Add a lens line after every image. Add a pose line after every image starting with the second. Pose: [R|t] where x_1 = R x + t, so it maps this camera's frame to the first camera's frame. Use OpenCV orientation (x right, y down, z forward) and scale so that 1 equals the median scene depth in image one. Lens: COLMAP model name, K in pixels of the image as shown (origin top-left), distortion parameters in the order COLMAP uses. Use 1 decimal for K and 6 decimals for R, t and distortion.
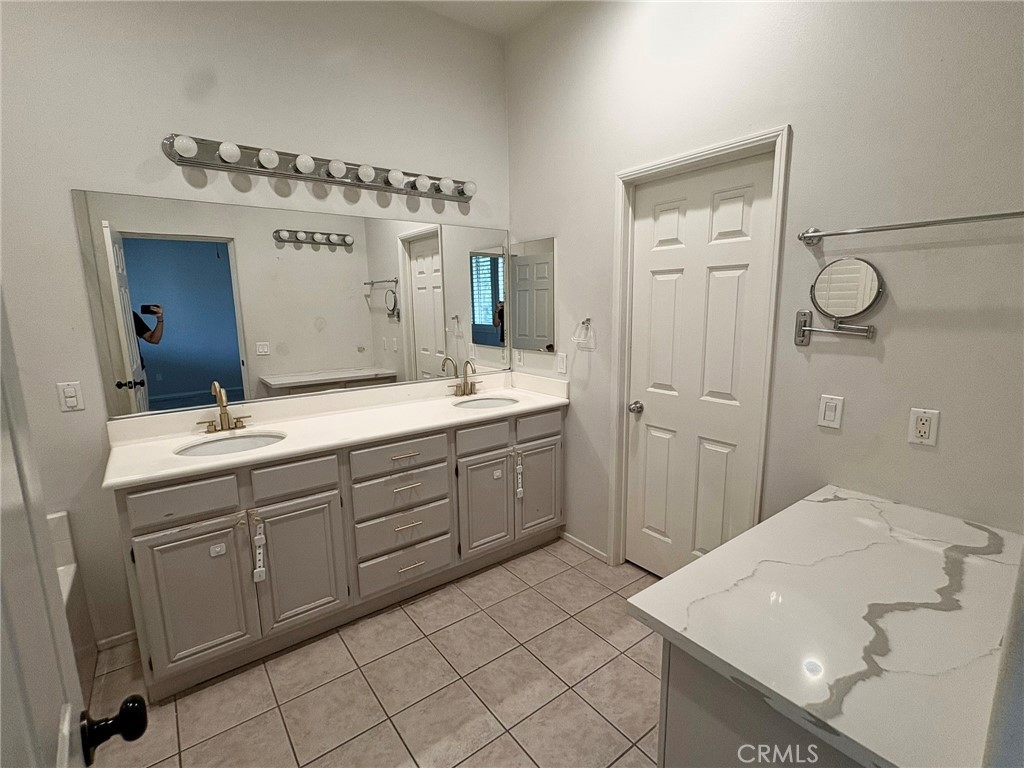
lens RADIAL K [[475.7, 0, 512.0], [0, 475.7, 384.0], [0, 0, 1]] dist [-0.000765, -0.000472]
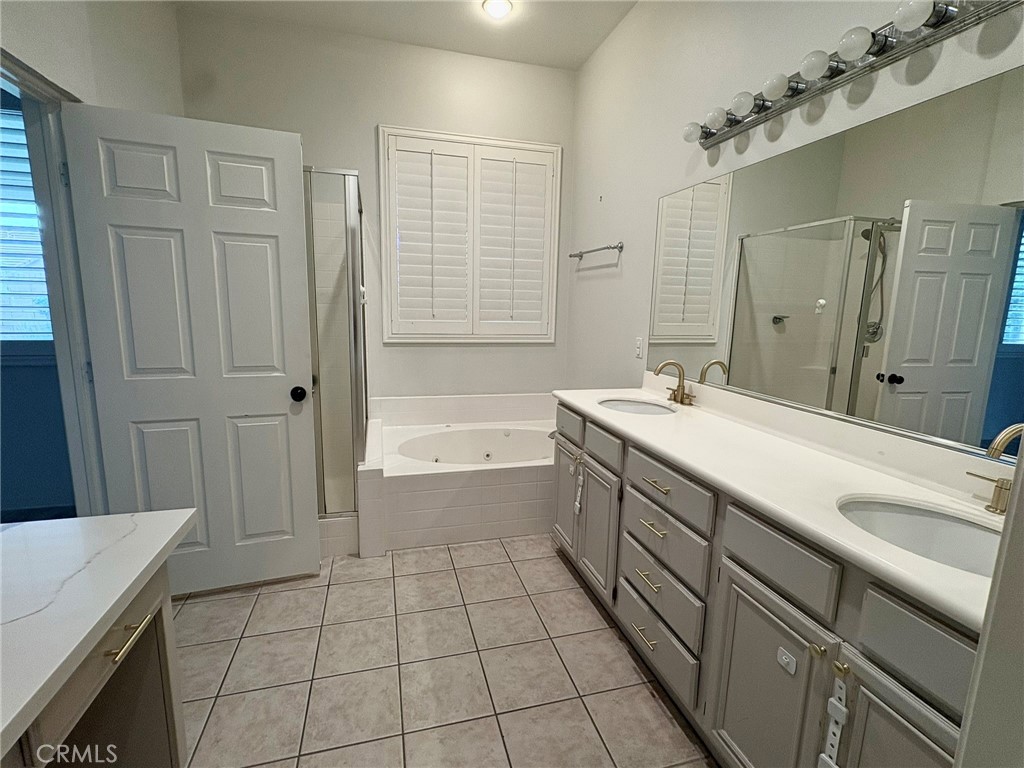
lens RADIAL K [[475.7, 0, 512.0], [0, 475.7, 384.0], [0, 0, 1]] dist [-0.000765, -0.000472]
pose [[-0.370097, 0.160052, -0.915102, 0.513624], [-0.174926, 0.955421, 0.237849, -0.133070], [0.912376, 0.248102, -0.325601, 1.060233]]
